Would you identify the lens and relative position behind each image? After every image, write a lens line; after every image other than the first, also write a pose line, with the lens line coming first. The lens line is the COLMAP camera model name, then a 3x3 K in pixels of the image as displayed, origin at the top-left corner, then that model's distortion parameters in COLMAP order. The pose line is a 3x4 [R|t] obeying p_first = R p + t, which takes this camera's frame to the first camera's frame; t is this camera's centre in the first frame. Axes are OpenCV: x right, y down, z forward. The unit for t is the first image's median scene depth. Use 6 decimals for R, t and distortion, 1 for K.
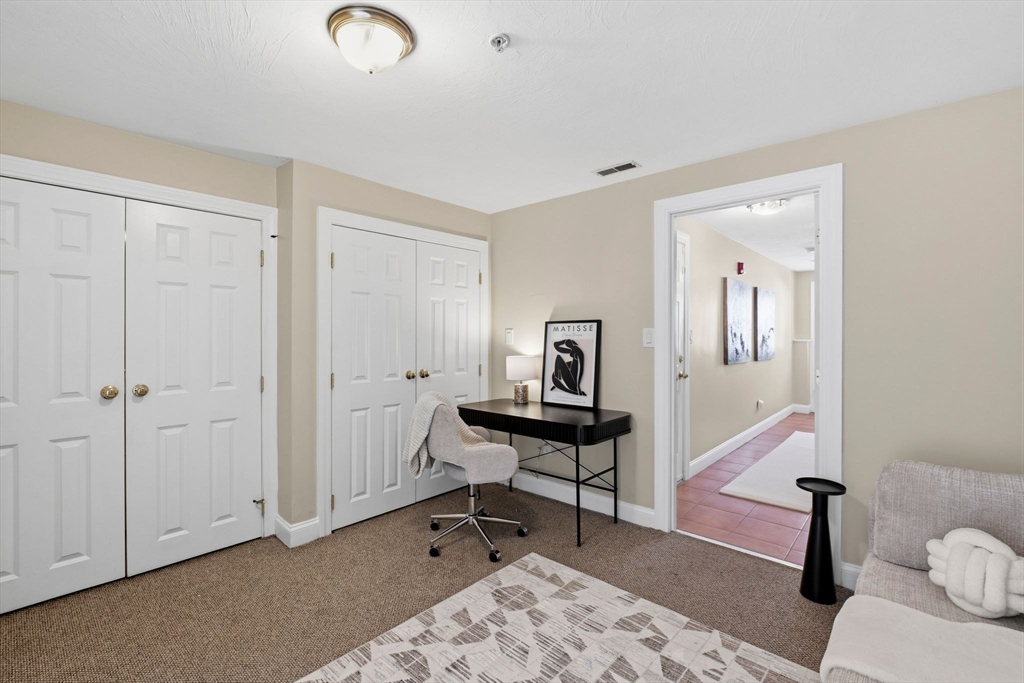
lens RADIAL K [[448.7, 0, 511.6], [0, 448.7, 339.5], [0, 0, 1]] dist [-0.013640, 0.002140]
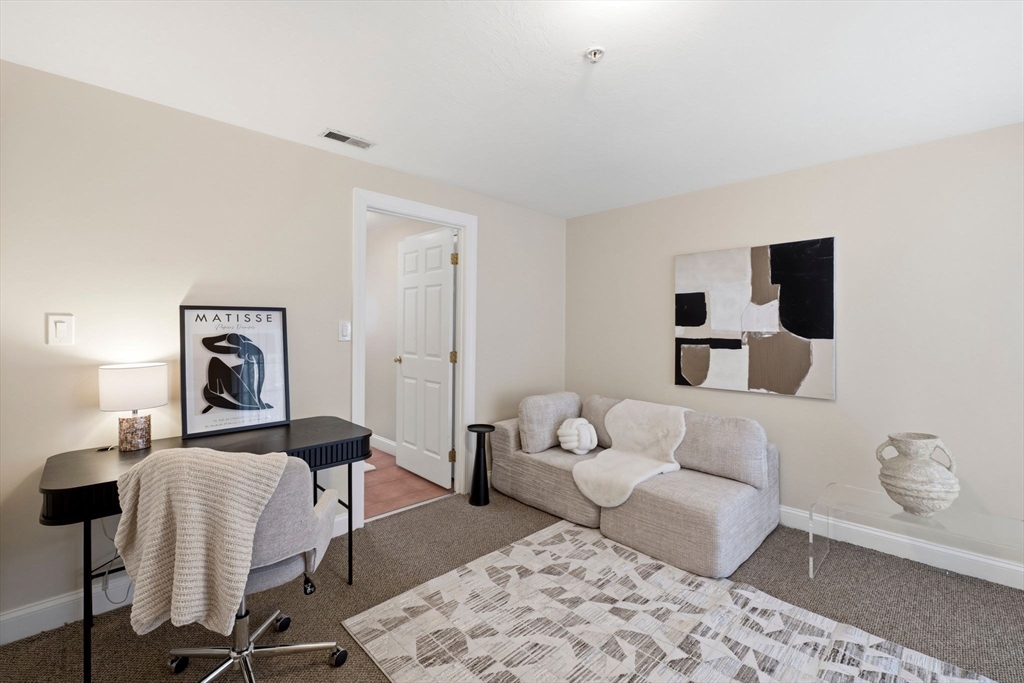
lens RADIAL K [[419.1, 0, 520.4], [0, 419.1, 327.4], [0, 0, 1]] dist [-0.017080, -0.000109]
pose [[0.081911, 0.000195, 0.996640, -0.495822], [0.005199, 0.999986, -0.000623, -0.007283], [-0.996626, 0.005233, 0.081909, 0.524749]]
